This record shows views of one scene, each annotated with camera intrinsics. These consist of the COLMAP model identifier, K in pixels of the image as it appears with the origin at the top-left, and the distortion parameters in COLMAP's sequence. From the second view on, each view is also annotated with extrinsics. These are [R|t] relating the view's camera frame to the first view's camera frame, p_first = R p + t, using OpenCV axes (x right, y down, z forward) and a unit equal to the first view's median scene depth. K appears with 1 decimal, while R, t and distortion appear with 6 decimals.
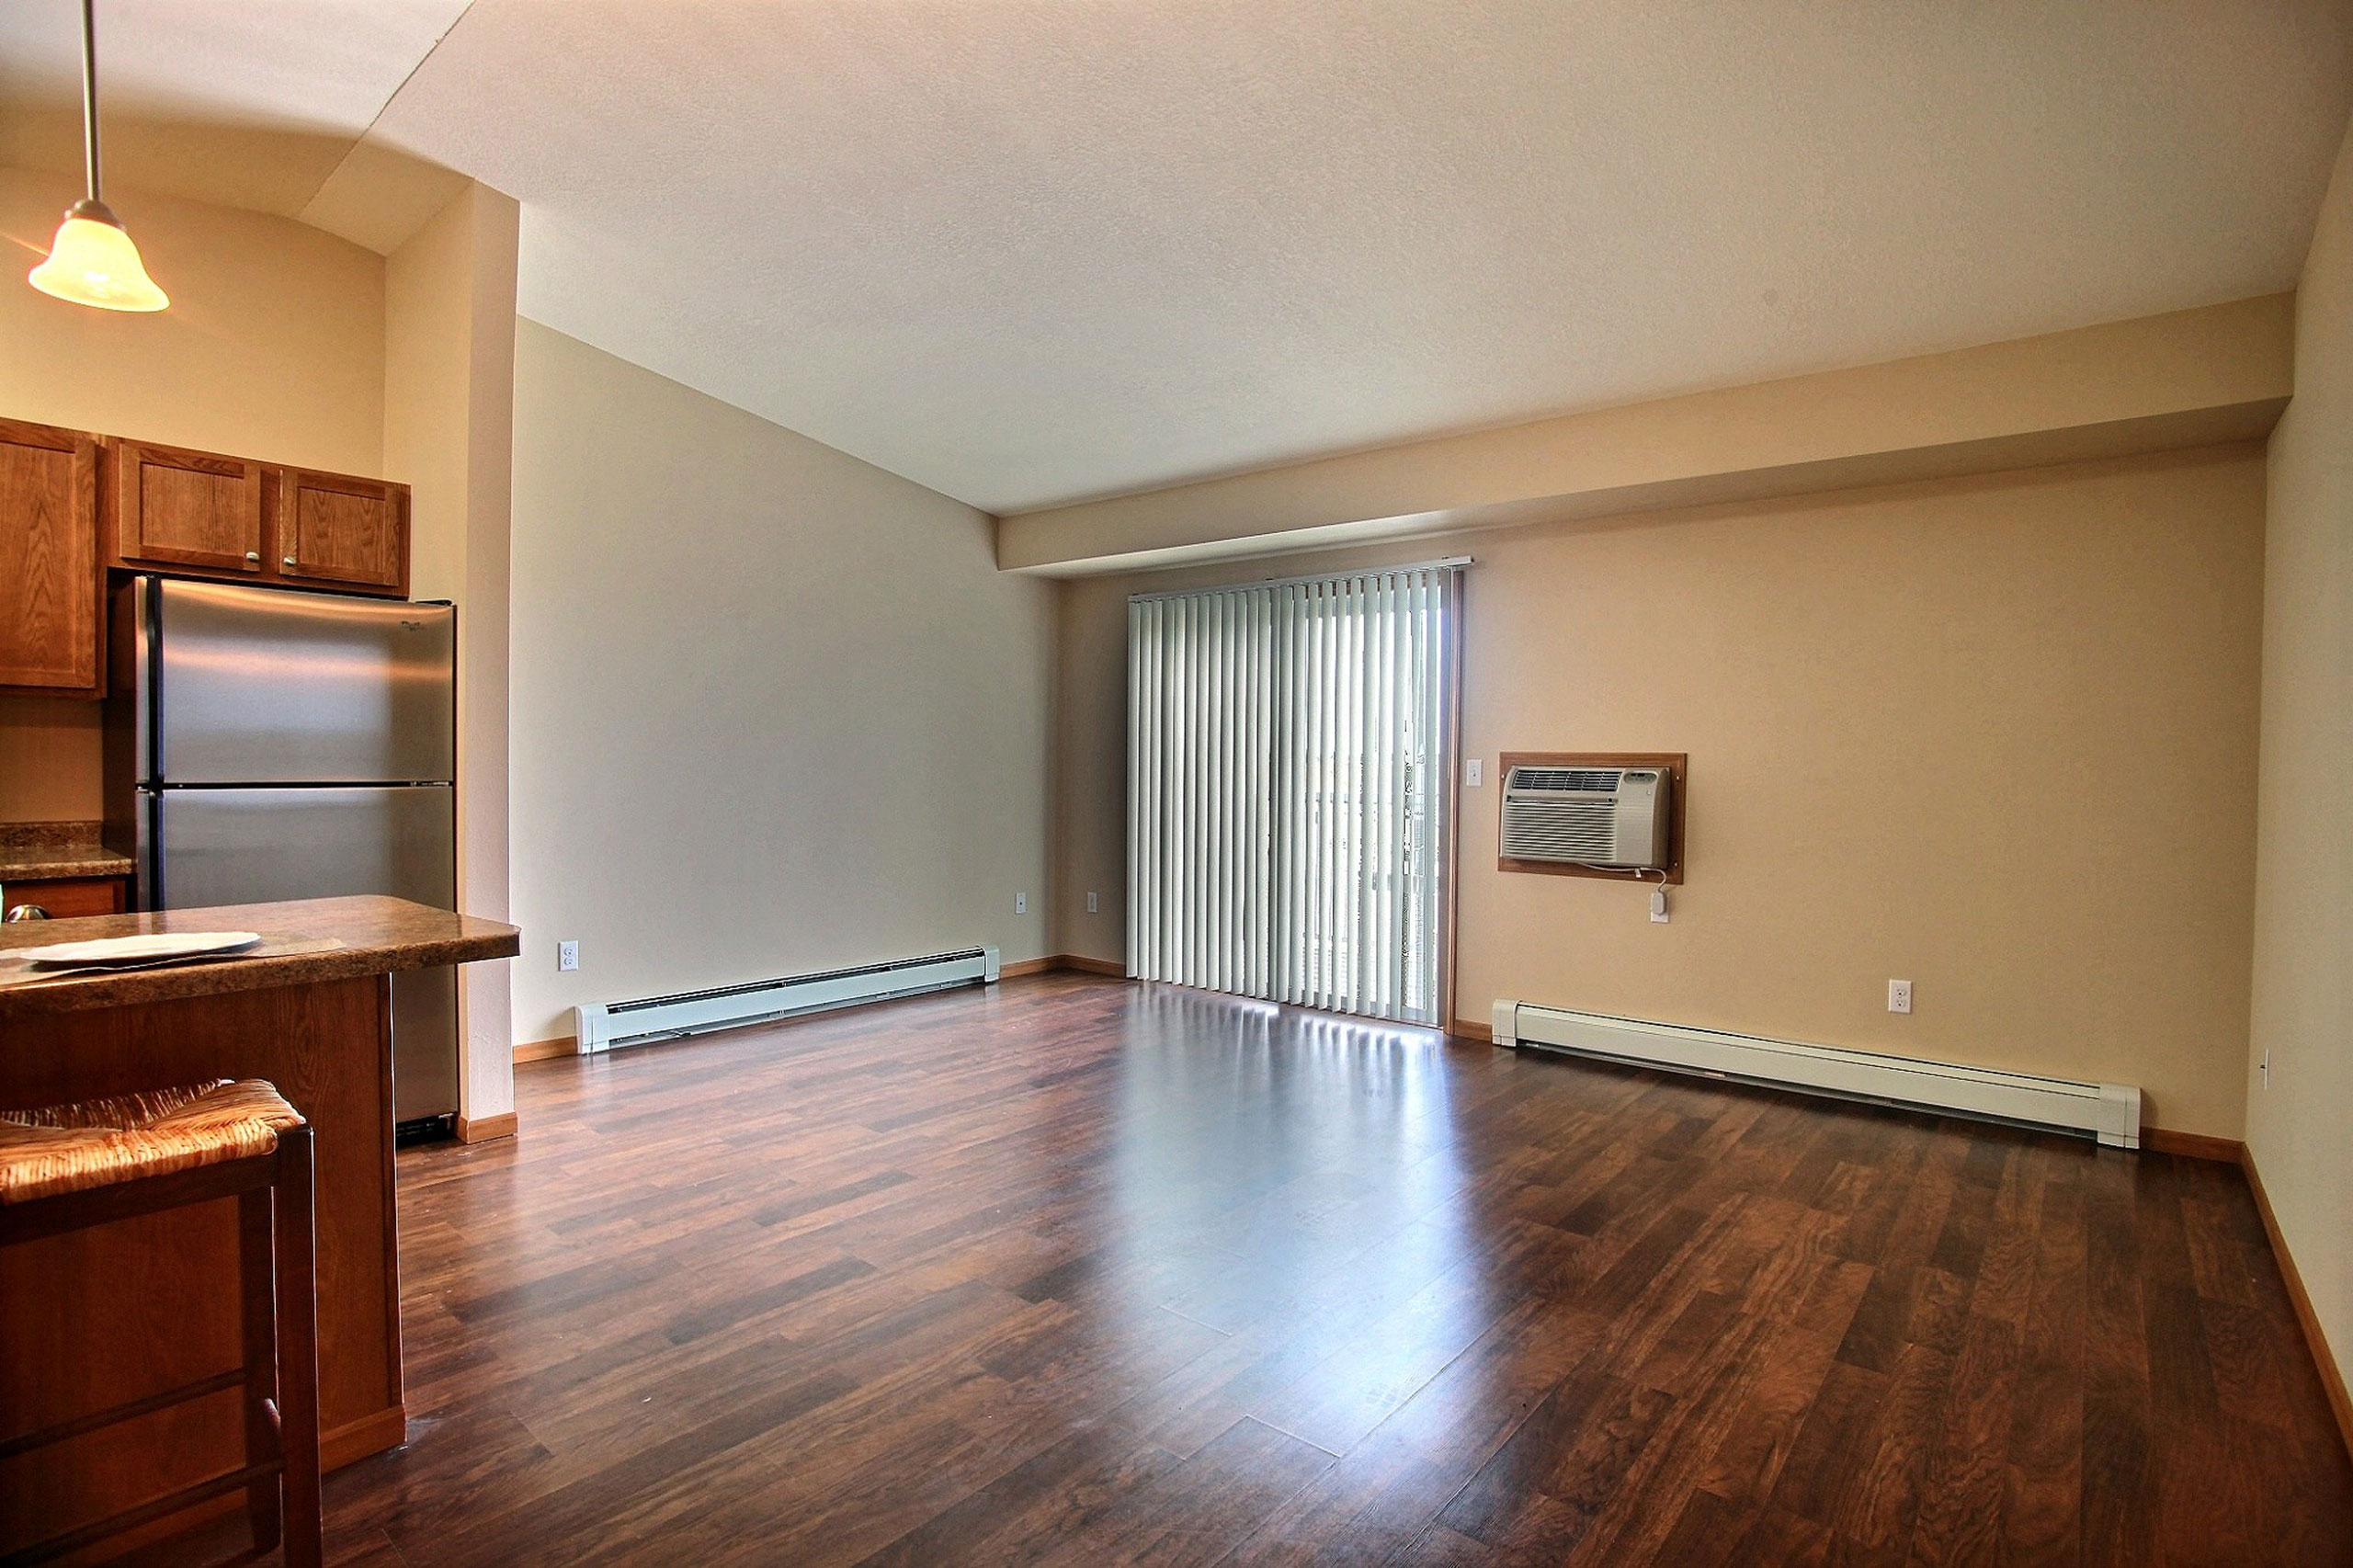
lens RADIAL K [[1144.9, 0, 1188.7], [0, 1144.9, 759.4], [0, 0, 1]] dist [-0.050632, 0.011202]
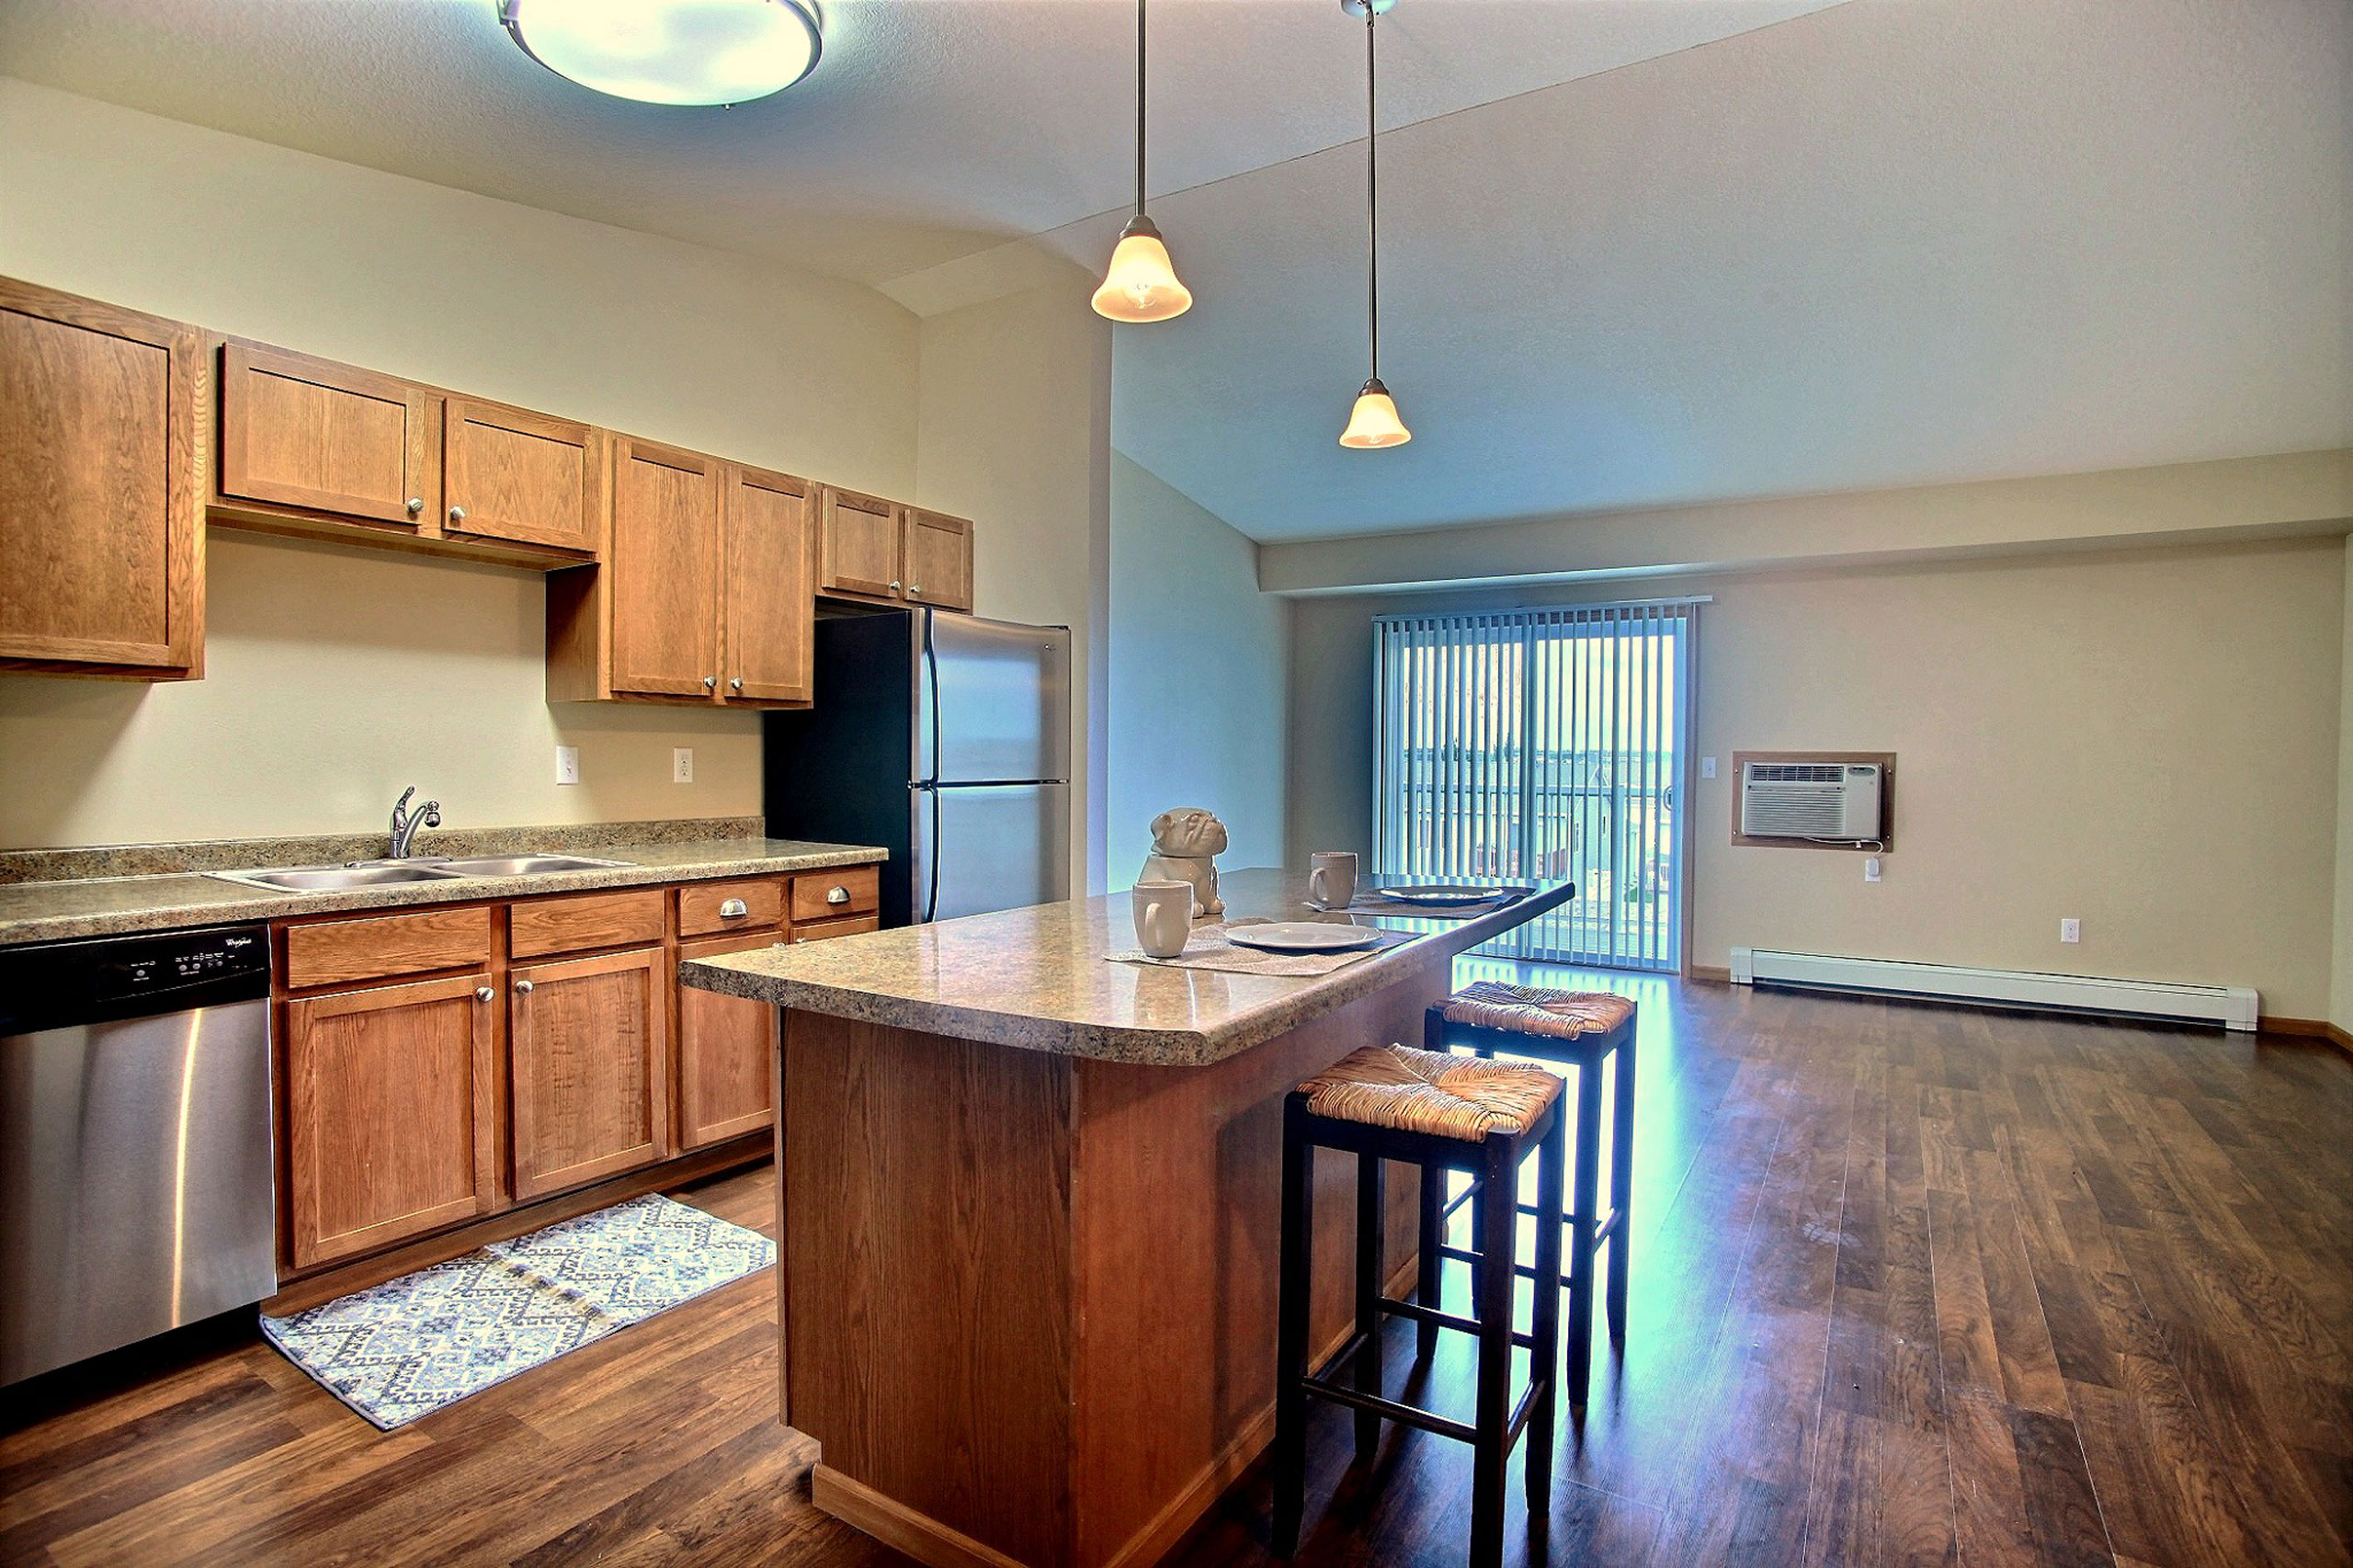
lens RADIAL K [[1144.9, 0, 1172.7], [0, 1144.9, 779.8], [0, 0, 1]] dist [-0.050632, 0.011202]
pose [[0.991716, -0.004223, 0.128381, -0.552087], [0.000848, 0.999653, 0.026336, -0.008707], [-0.128447, -0.026009, 0.991375, -0.172951]]
